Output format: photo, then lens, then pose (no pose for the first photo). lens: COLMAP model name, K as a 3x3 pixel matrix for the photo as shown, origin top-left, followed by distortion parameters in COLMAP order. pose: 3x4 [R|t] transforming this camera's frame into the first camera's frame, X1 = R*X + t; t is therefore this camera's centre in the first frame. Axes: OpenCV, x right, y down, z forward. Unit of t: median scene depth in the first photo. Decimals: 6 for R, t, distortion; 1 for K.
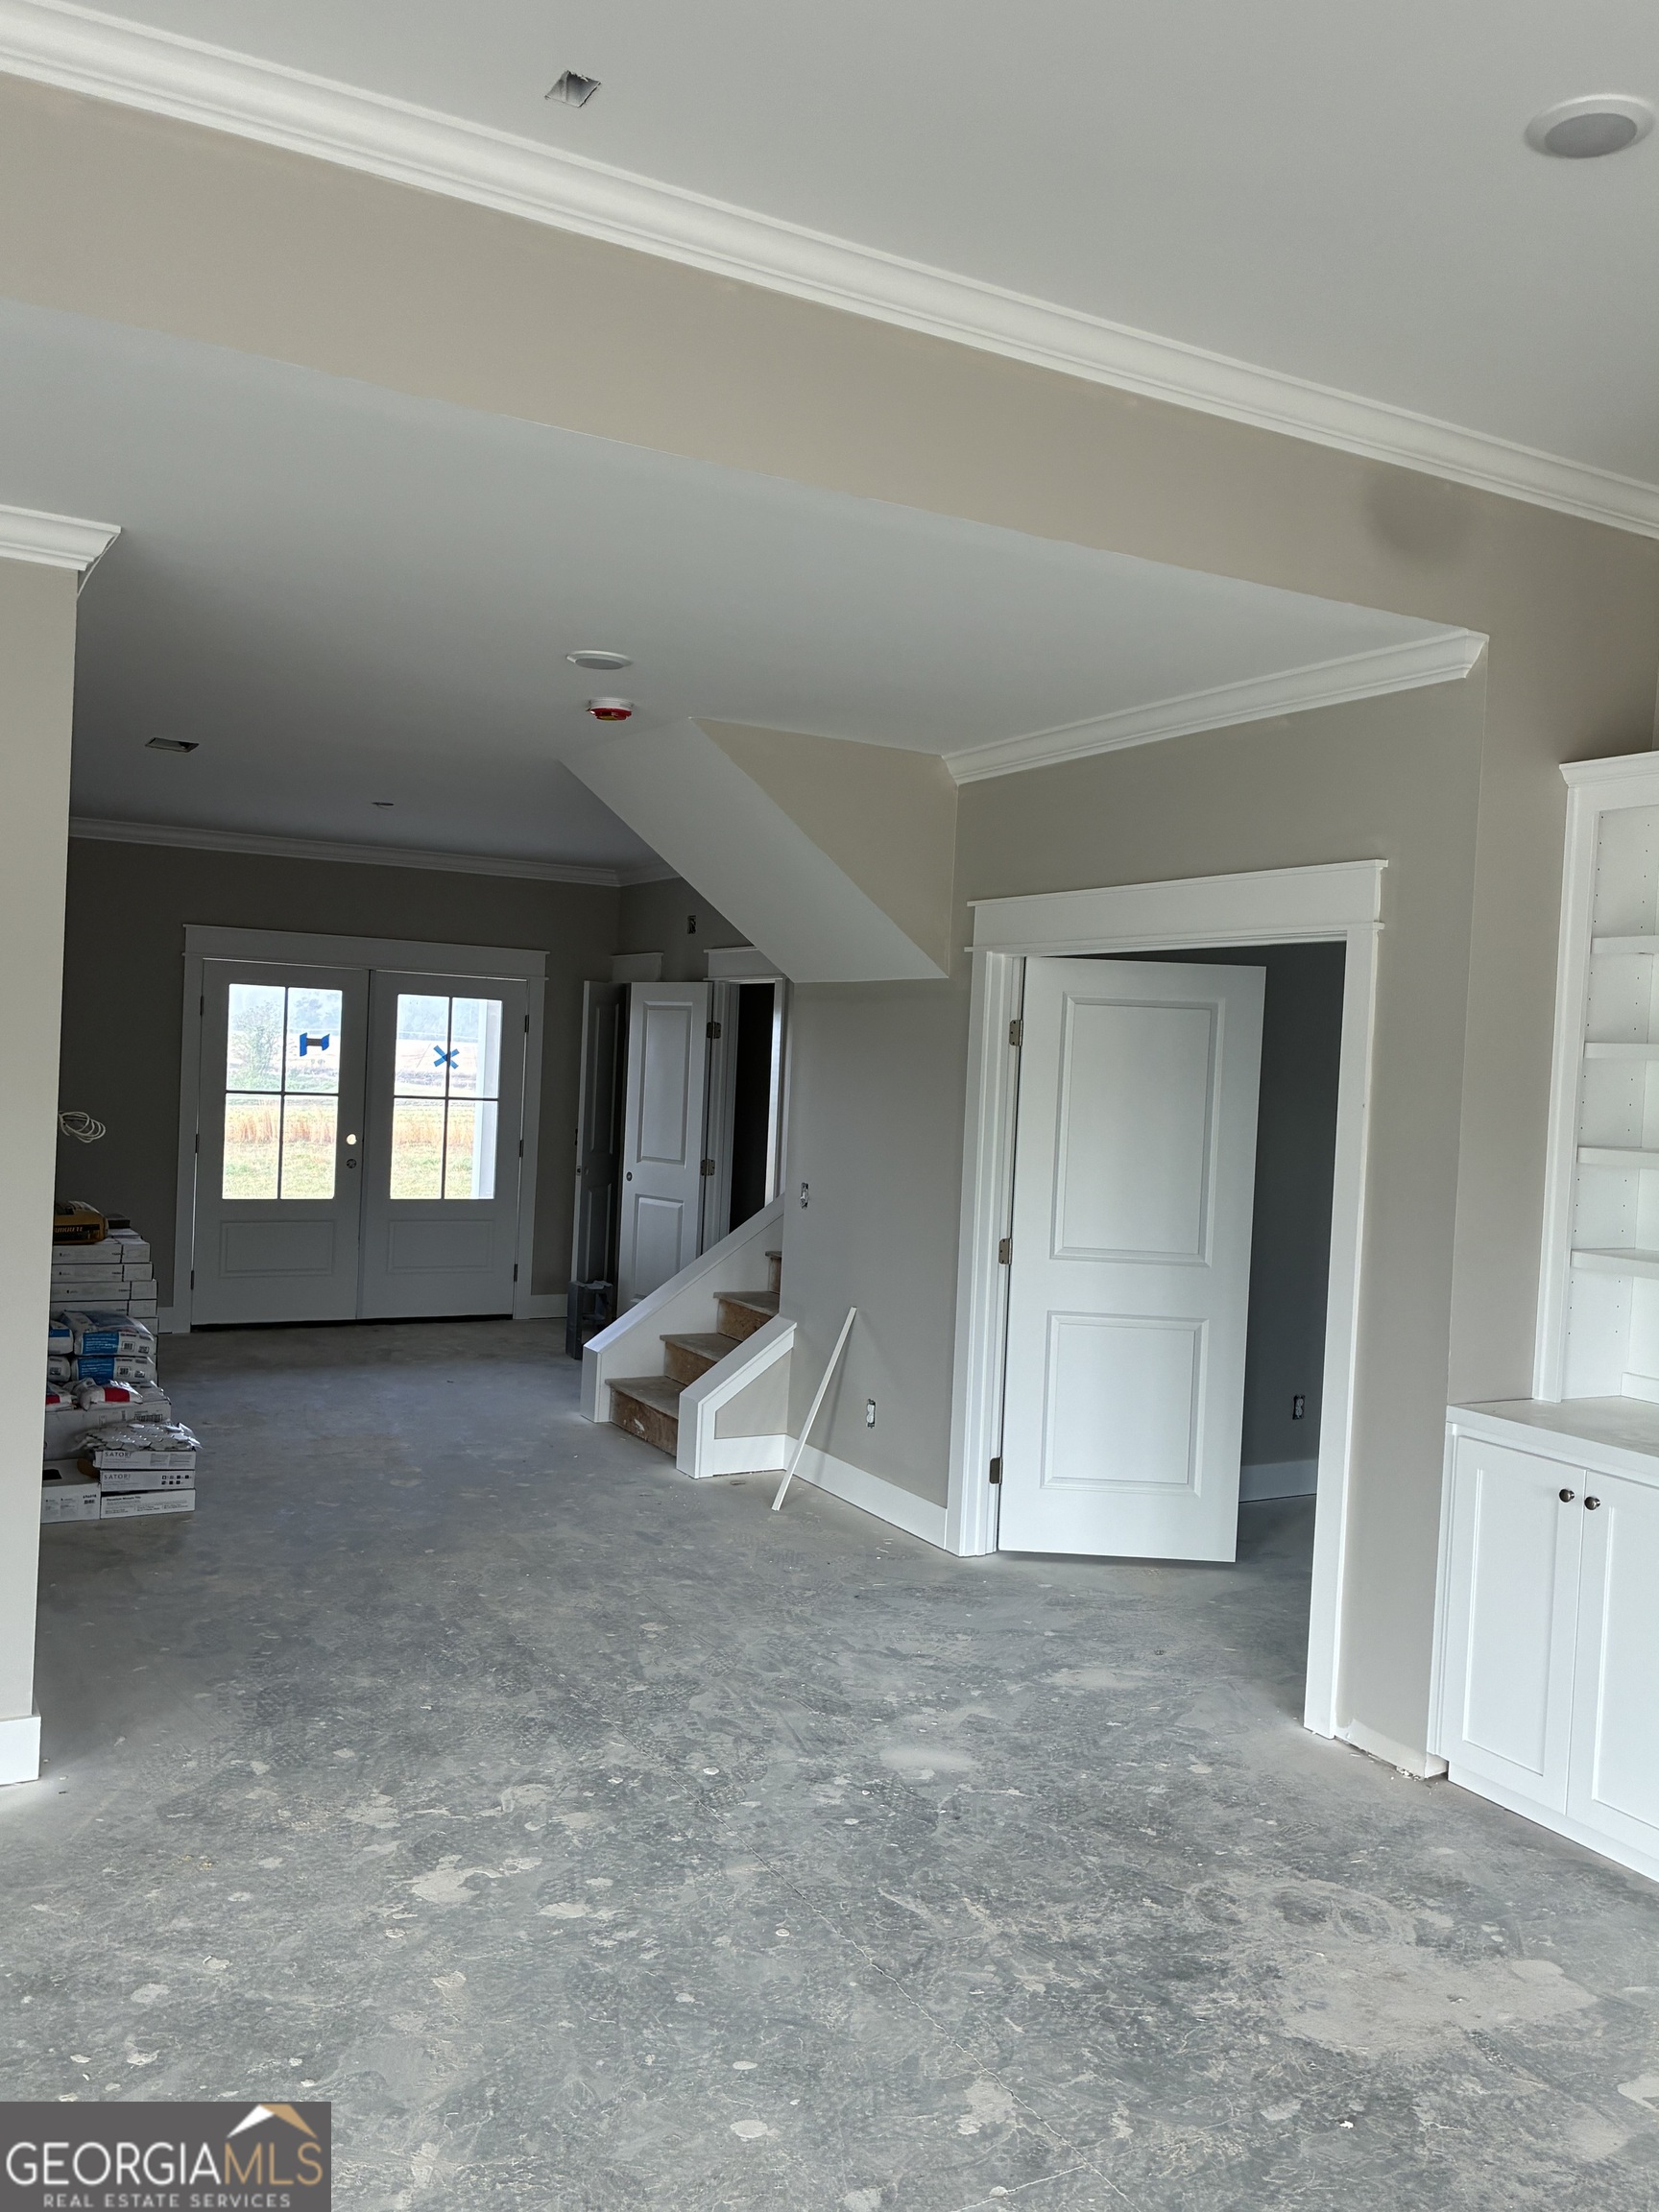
lens RADIAL K [[1698.1, 0, 829.5], [0, 1698.1, 1106.0], [0, 0, 1]] dist [0.050399, -0.089654]
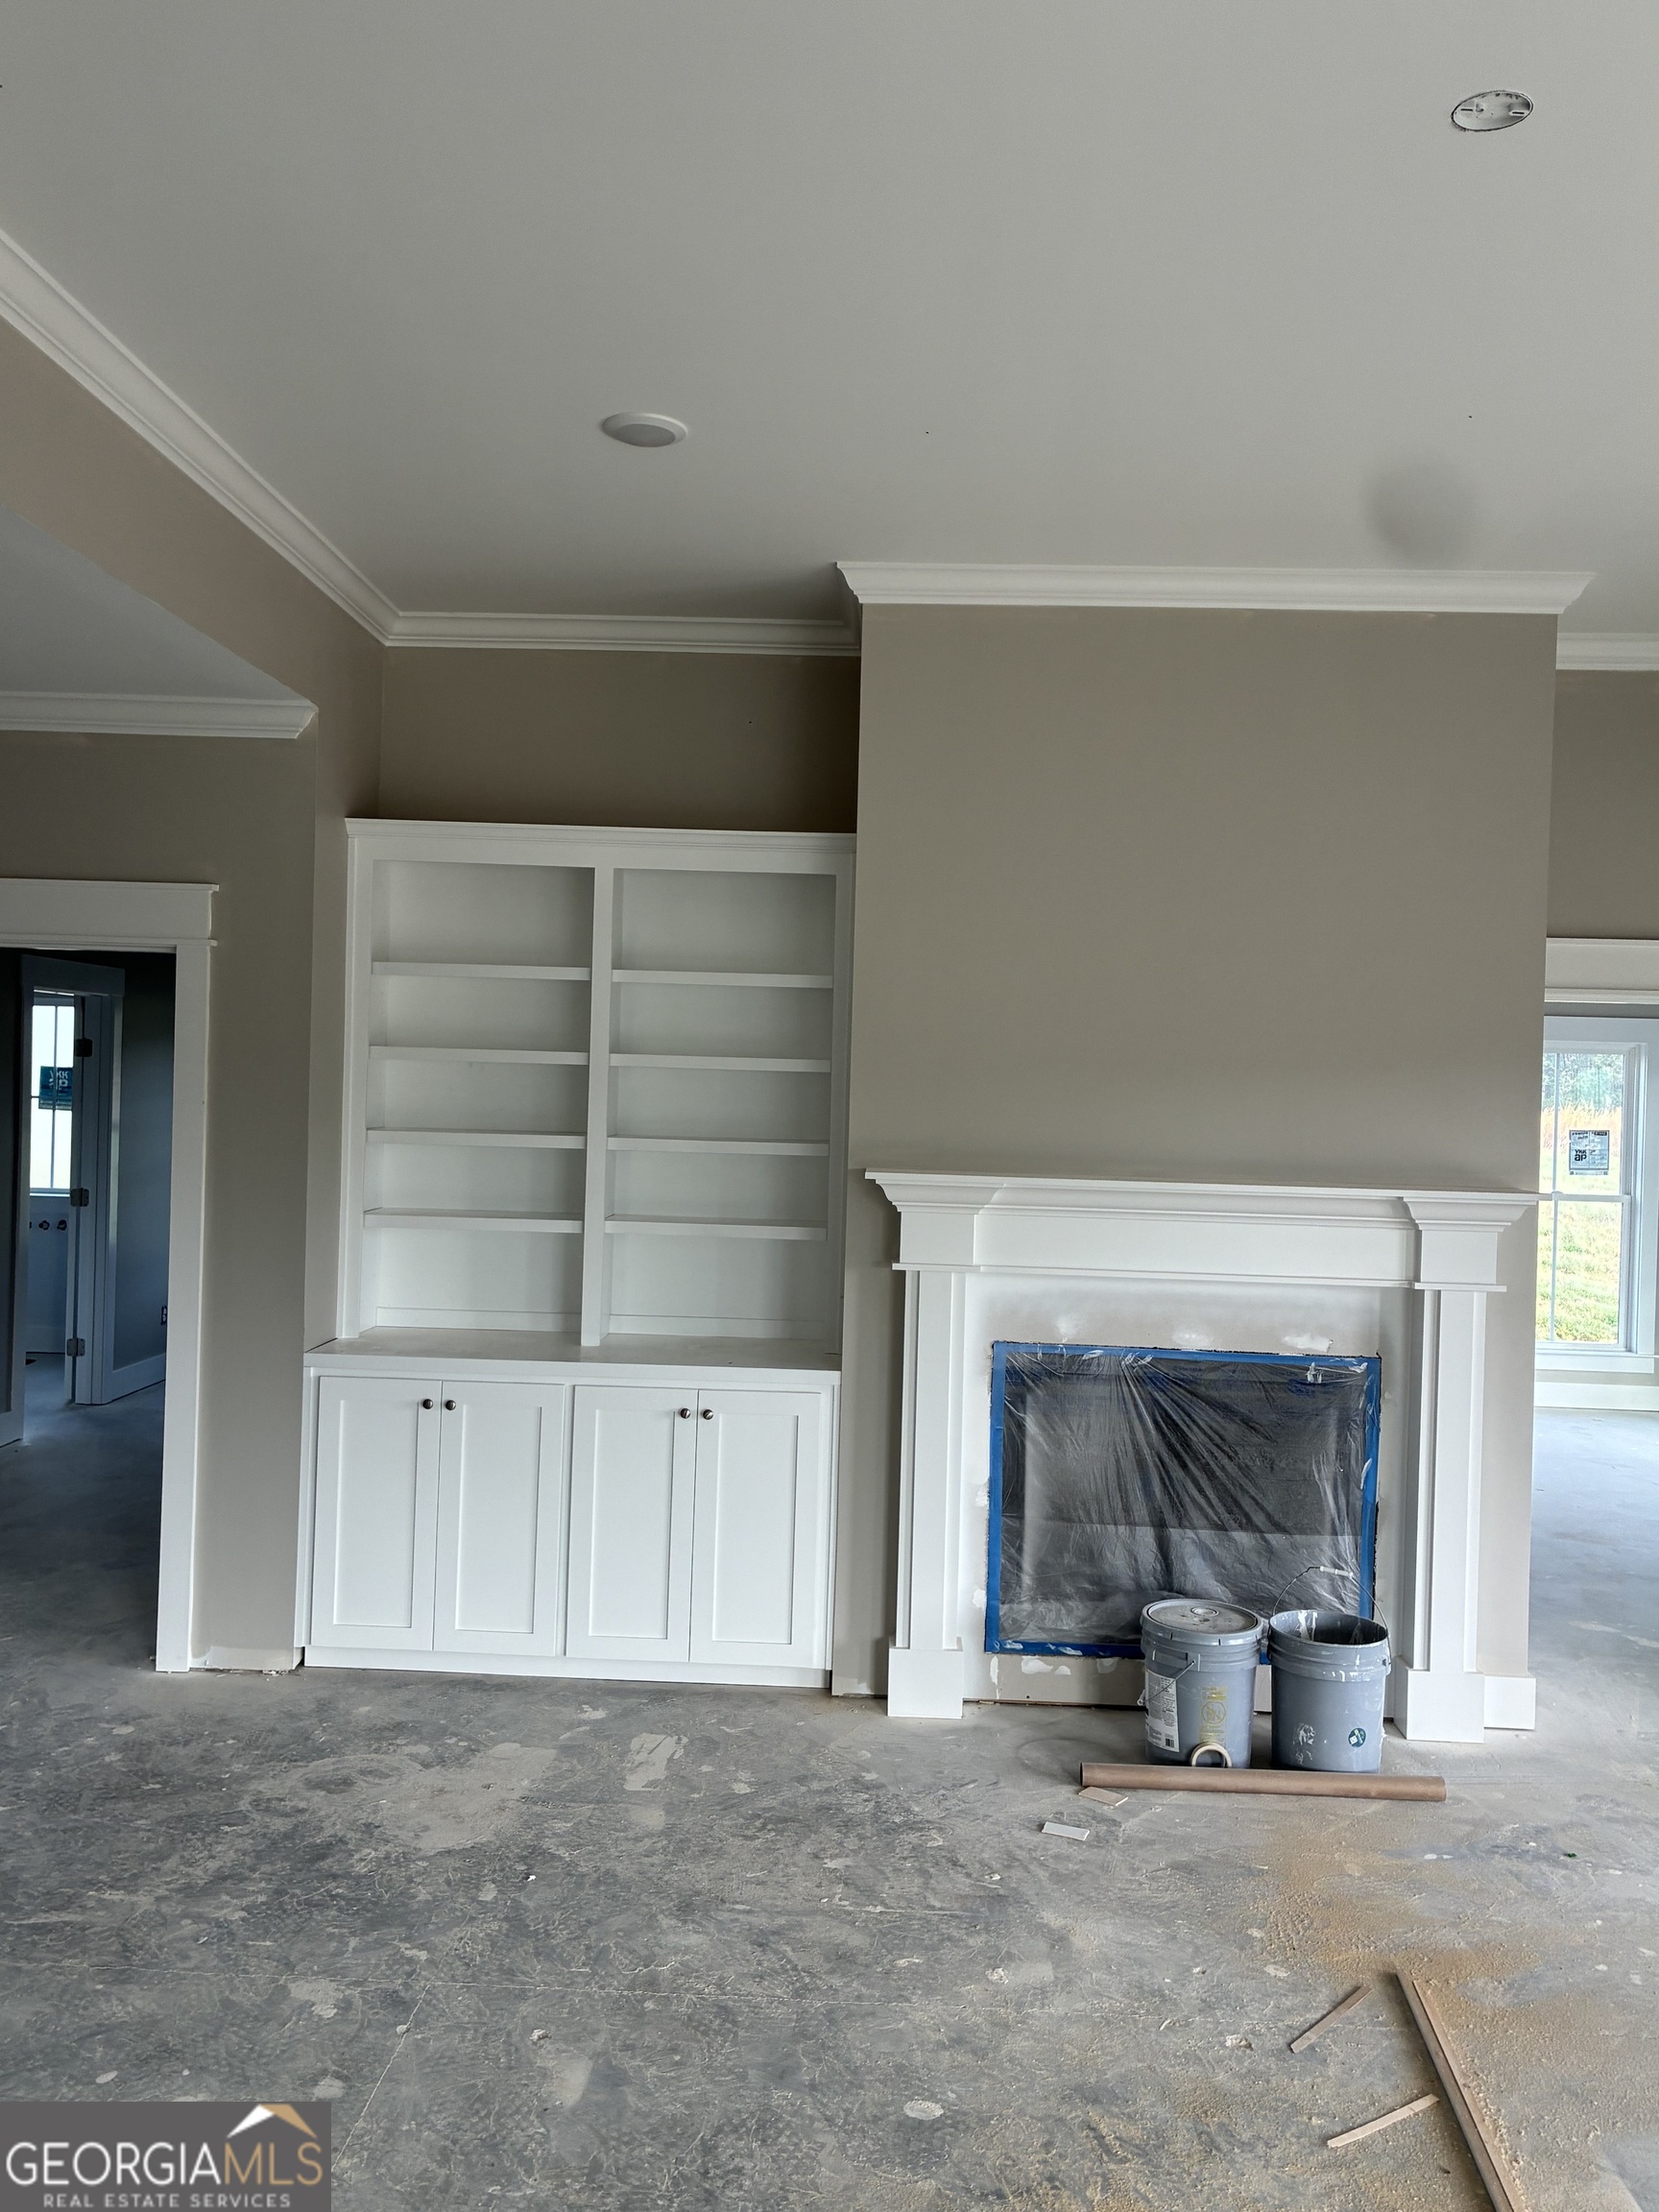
lens RADIAL K [[1698.1, 0, 829.5], [0, 1698.1, 1106.0], [0, 0, 1]] dist [0.050399, -0.089654]
pose [[0.524997, -0.042180, 0.850059, -0.545182], [0.016582, 0.999089, 0.039334, -0.045527], [-0.850943, -0.006554, 0.525217, 0.078756]]
